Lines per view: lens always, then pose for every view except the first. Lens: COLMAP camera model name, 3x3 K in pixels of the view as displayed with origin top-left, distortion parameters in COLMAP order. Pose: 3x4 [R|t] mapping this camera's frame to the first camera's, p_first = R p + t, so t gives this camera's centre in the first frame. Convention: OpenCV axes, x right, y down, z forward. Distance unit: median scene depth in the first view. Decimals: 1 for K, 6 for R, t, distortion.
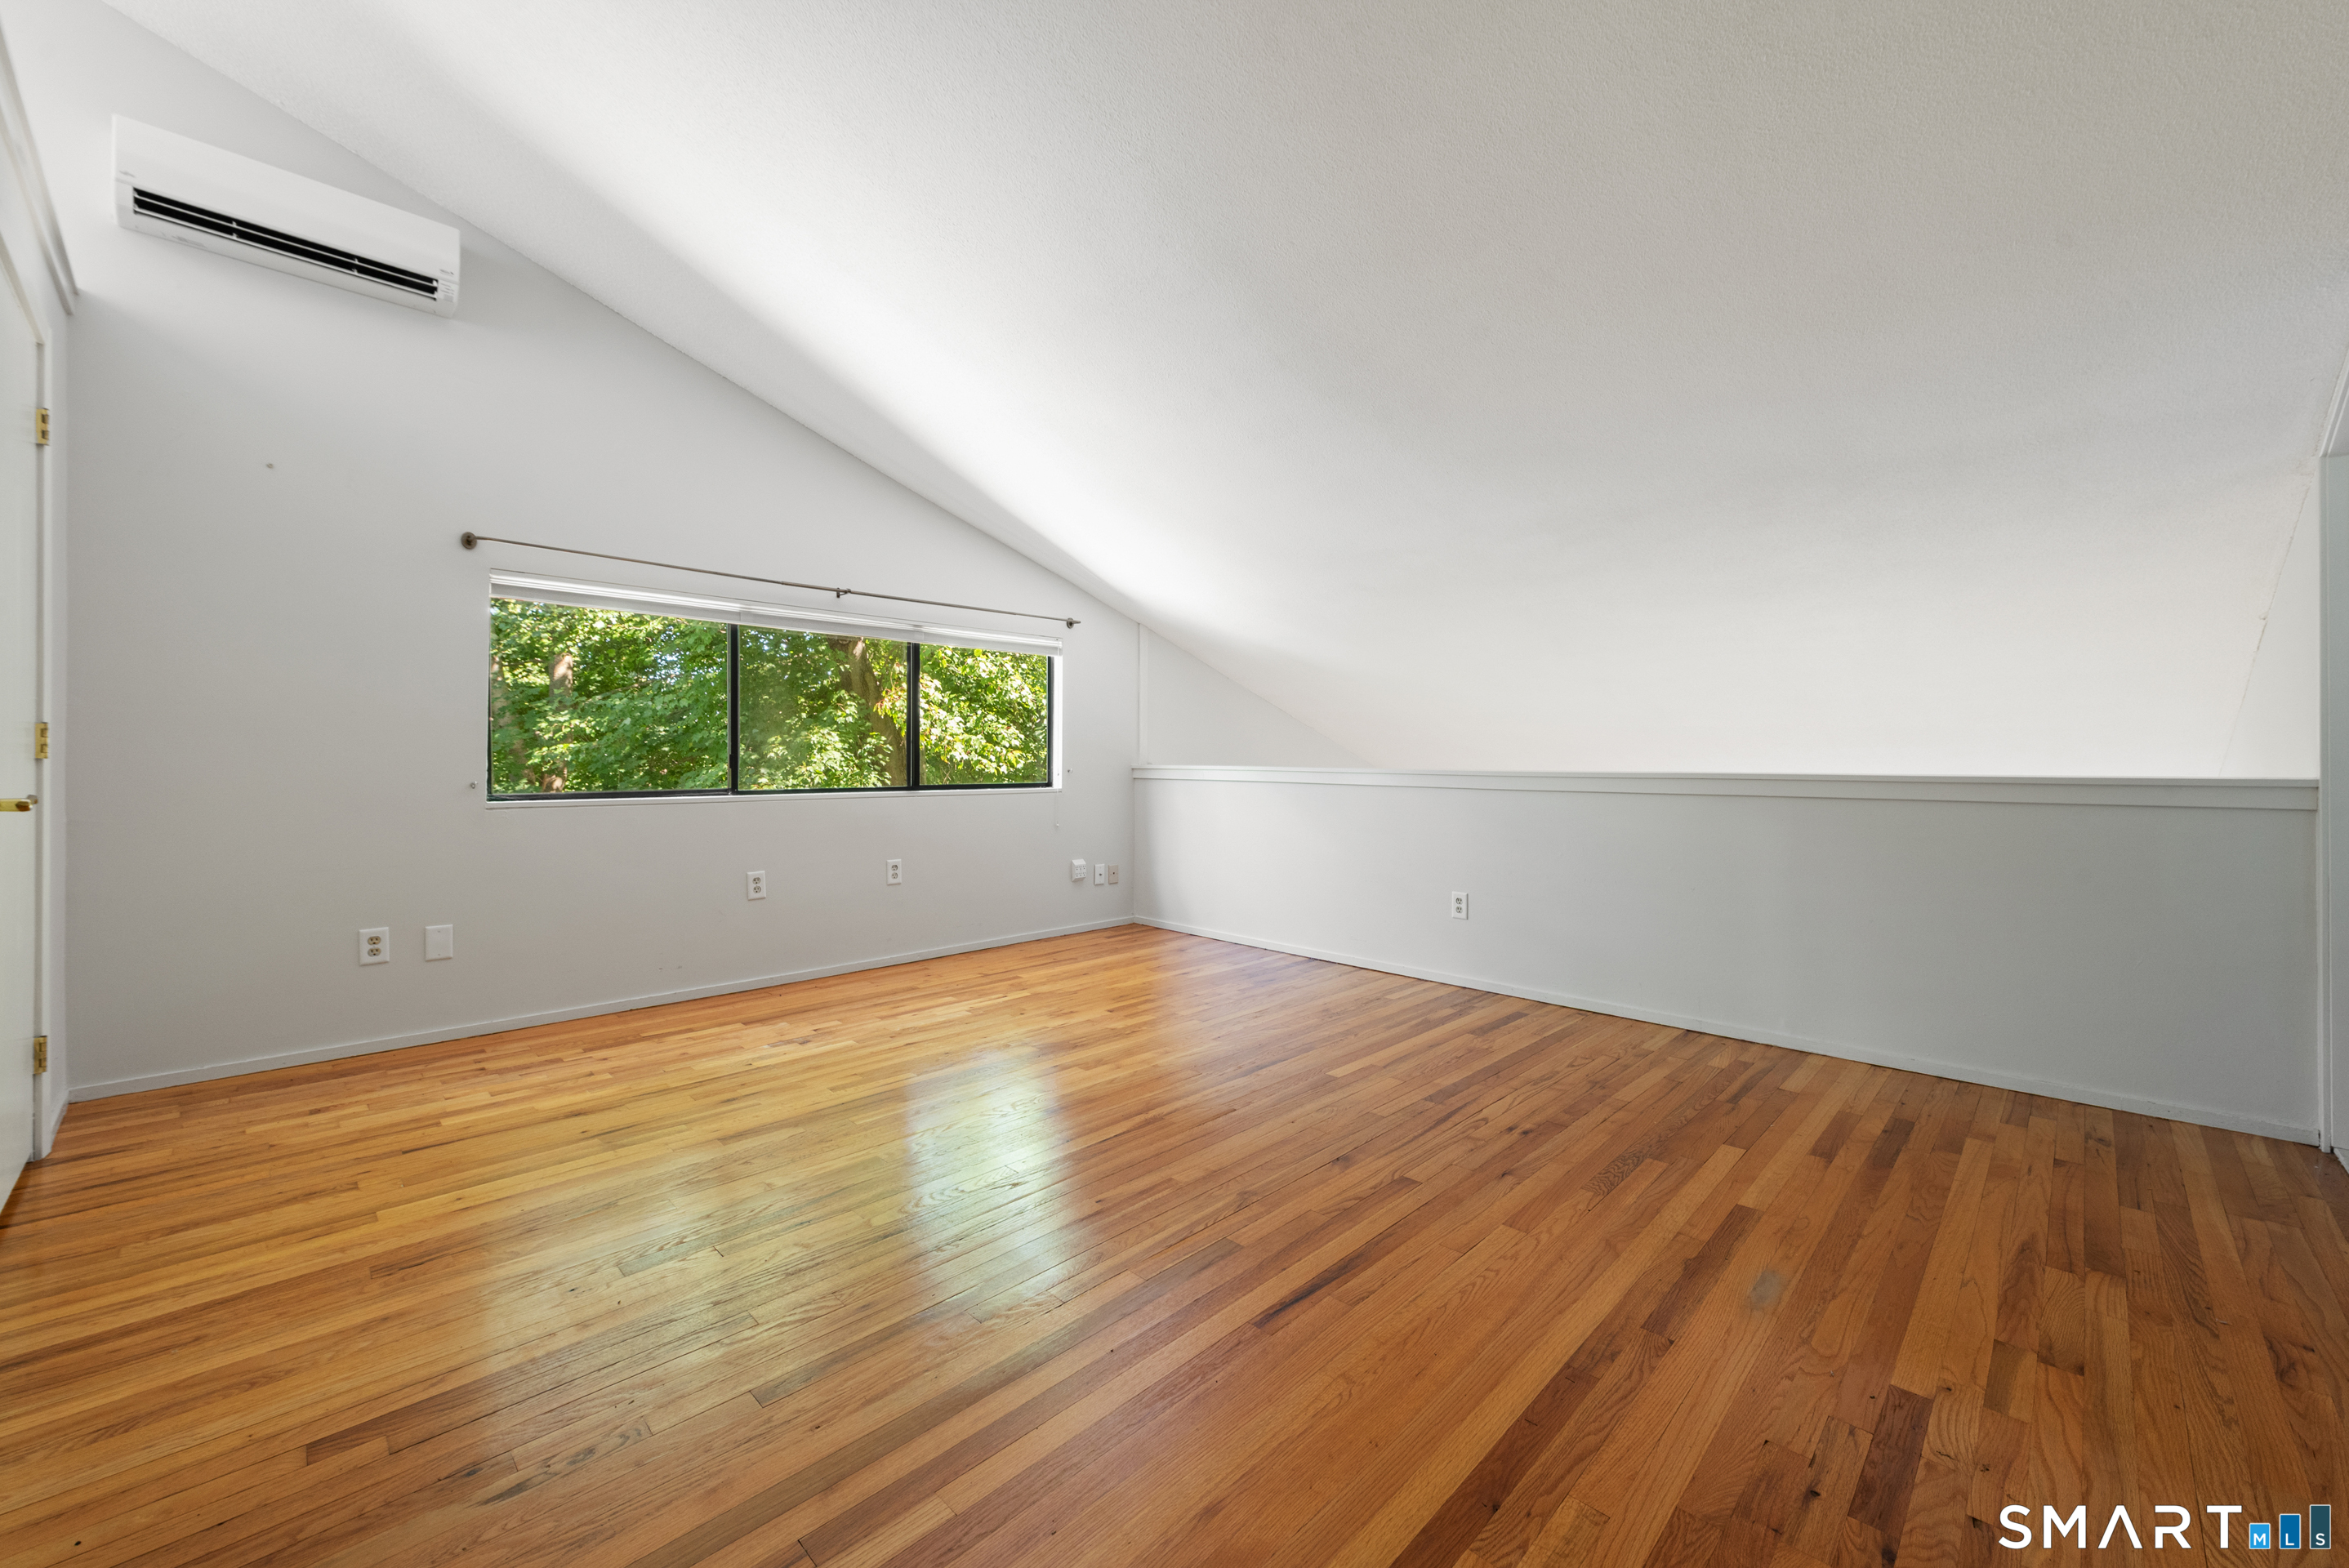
lens RADIAL K [[920.5, 0, 1174.7], [0, 920.5, 764.6], [0, 0, 1]] dist [0.013289, -0.000366]
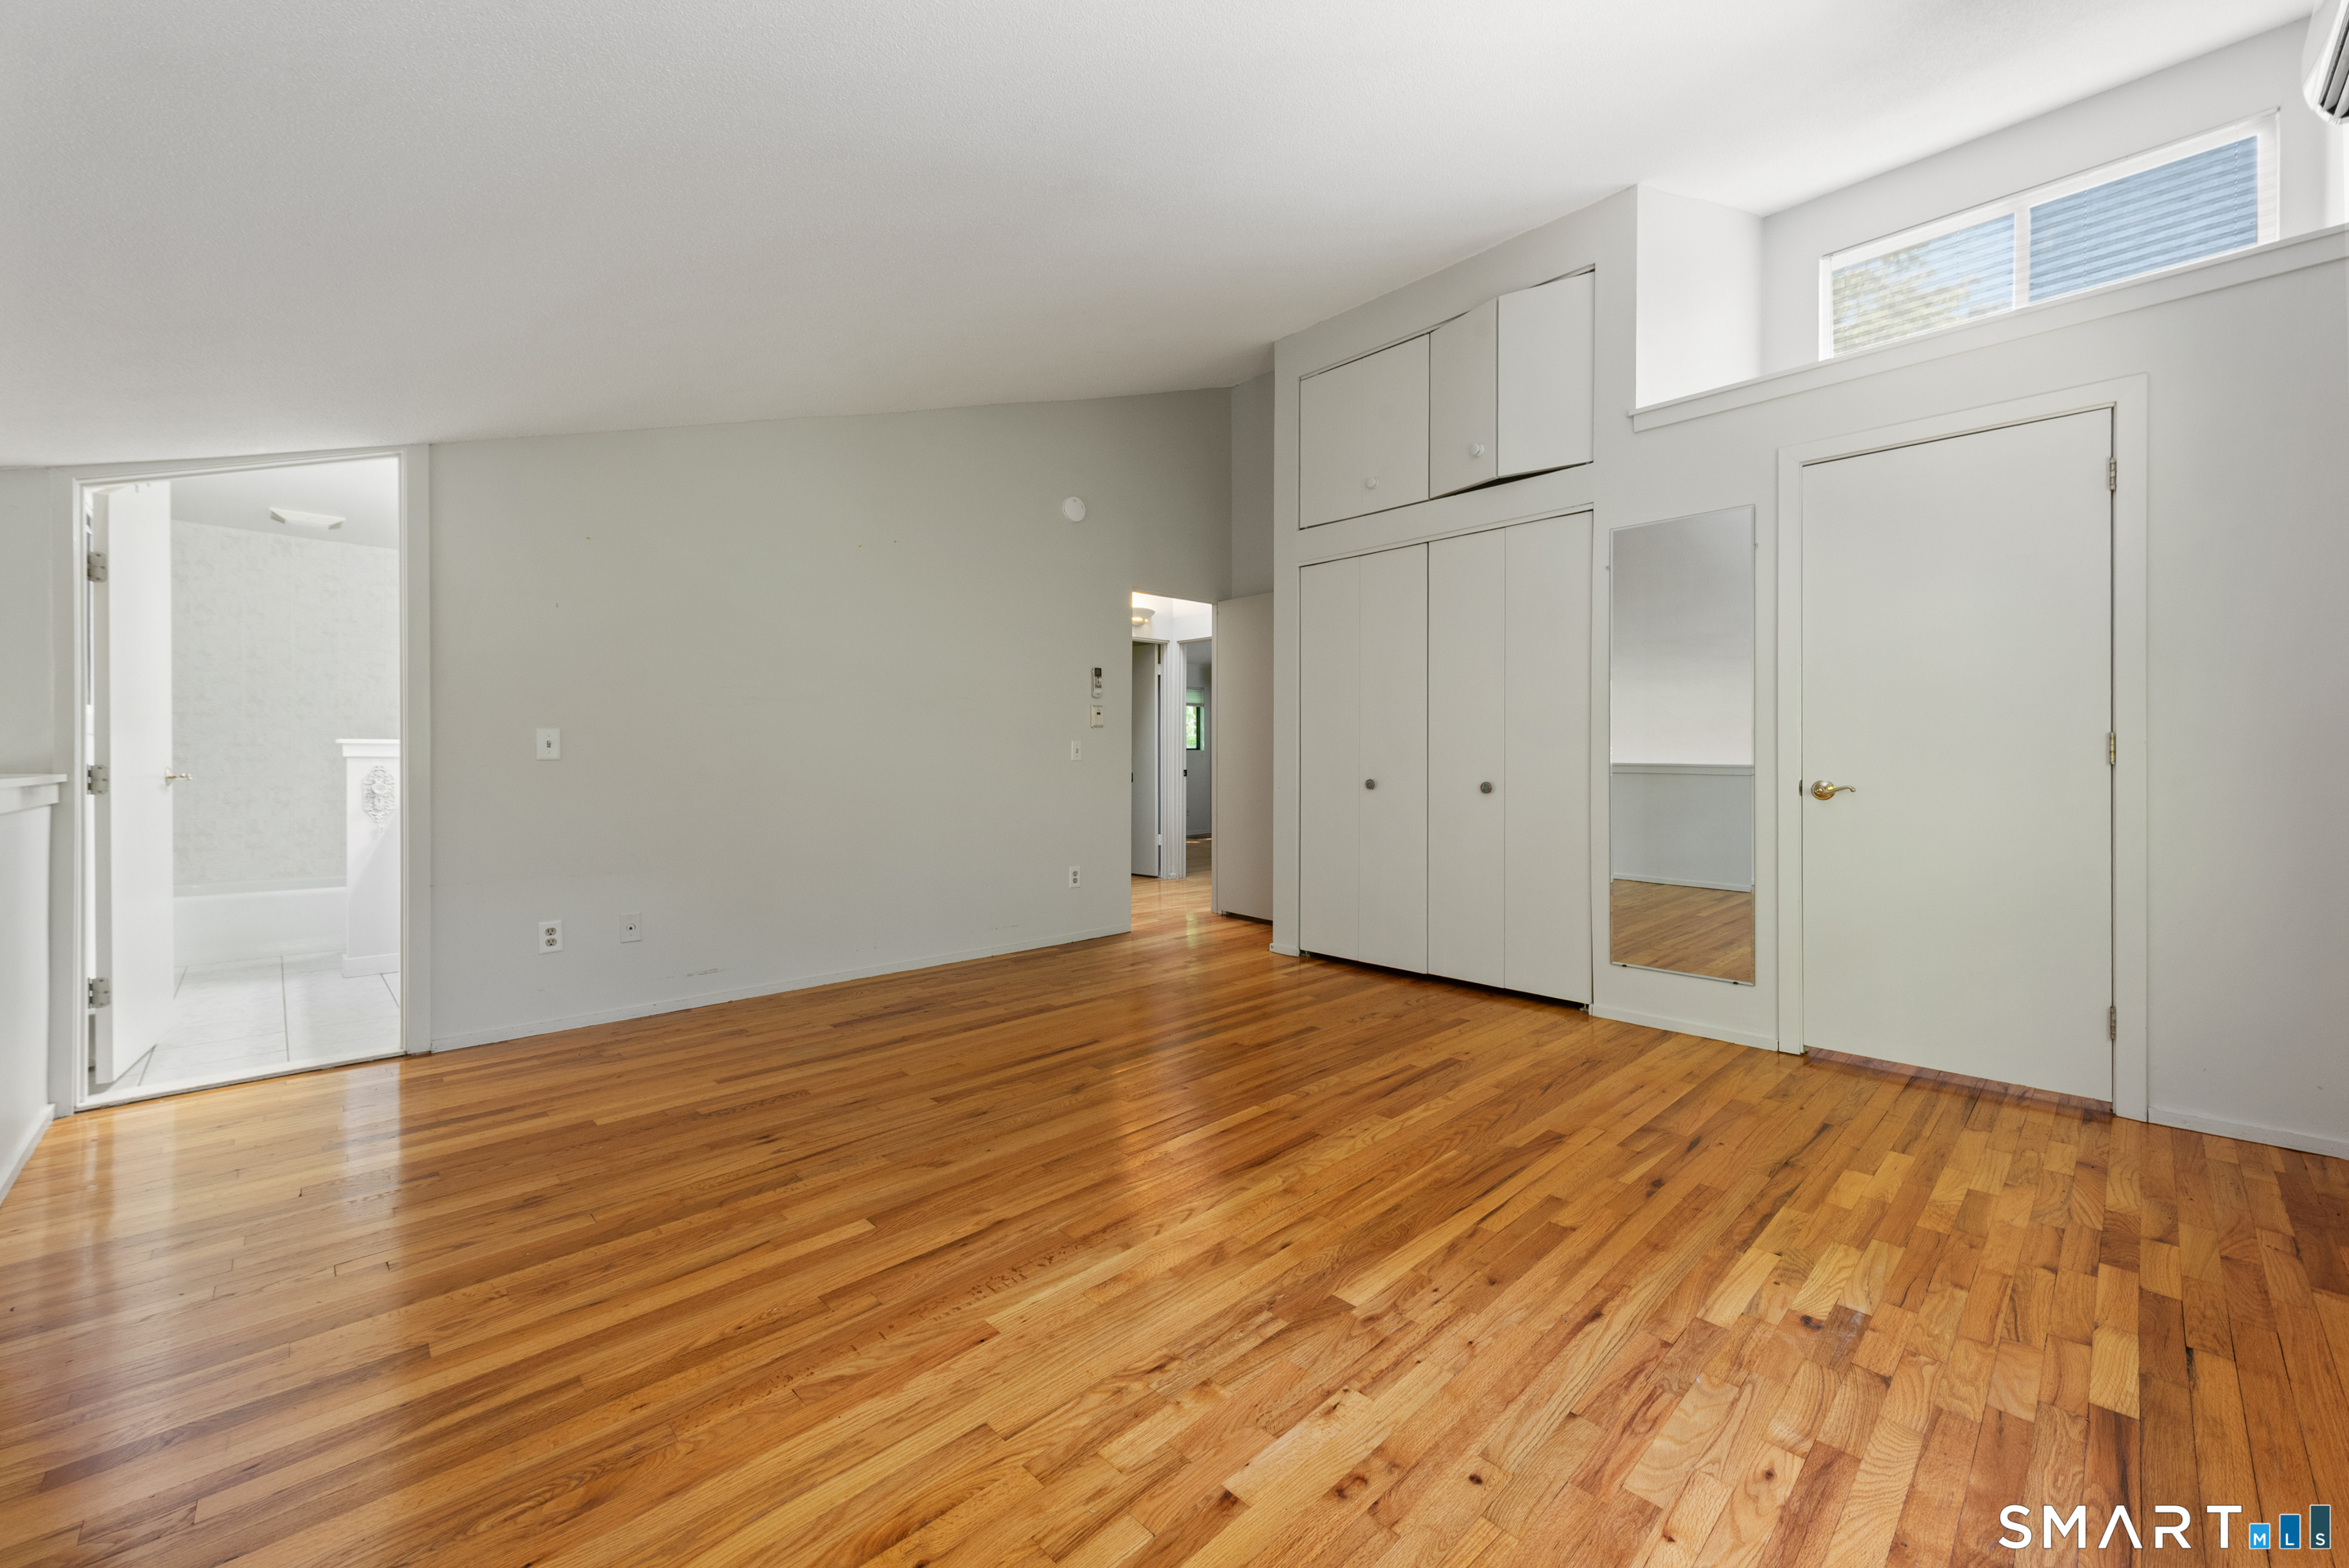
lens RADIAL K [[920.5, 0, 1172.8], [0, 920.5, 766.4], [0, 0, 1]] dist [0.013289, -0.000366]
pose [[-0.999513, -0.005023, 0.030814, -0.082485], [-0.004609, 0.999898, 0.013482, -0.012629], [-0.030878, 0.013333, -0.999434, 1.894698]]
